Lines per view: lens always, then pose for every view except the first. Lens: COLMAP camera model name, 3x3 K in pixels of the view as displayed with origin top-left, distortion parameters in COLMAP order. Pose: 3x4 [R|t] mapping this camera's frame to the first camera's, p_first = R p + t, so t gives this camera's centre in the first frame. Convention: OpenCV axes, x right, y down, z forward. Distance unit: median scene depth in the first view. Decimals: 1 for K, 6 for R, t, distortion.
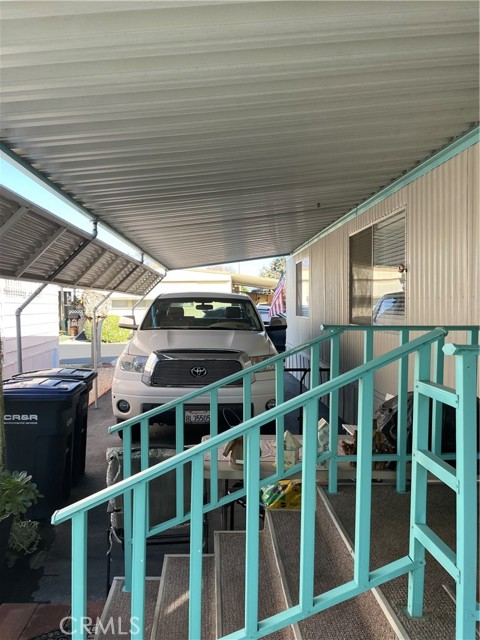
lens RADIAL K [[482.5, 0, 247.1], [0, 482.5, 324.9], [0, 0, 1]] dist [0.080834, -0.132424]
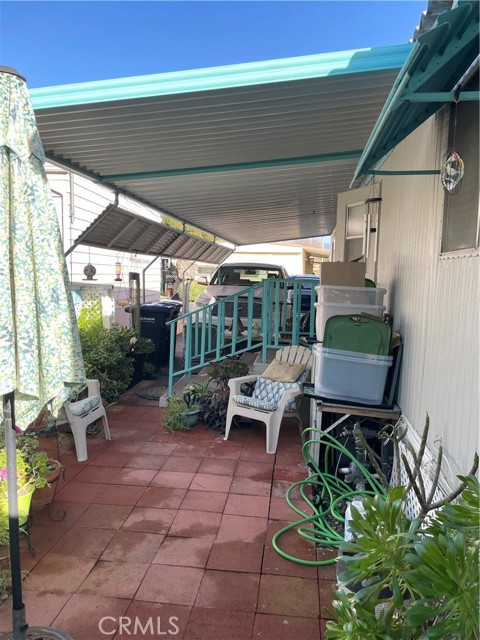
lens RADIAL K [[485.4, 0, 242.3], [0, 485.4, 316.3], [0, 0, 1]] dist [0.089442, -0.130286]
pose [[0.980714, 0.045860, -0.189993, 0.204154], [-0.037609, 0.998195, 0.046812, 0.033915], [0.191796, -0.038764, 0.980669, -0.588714]]
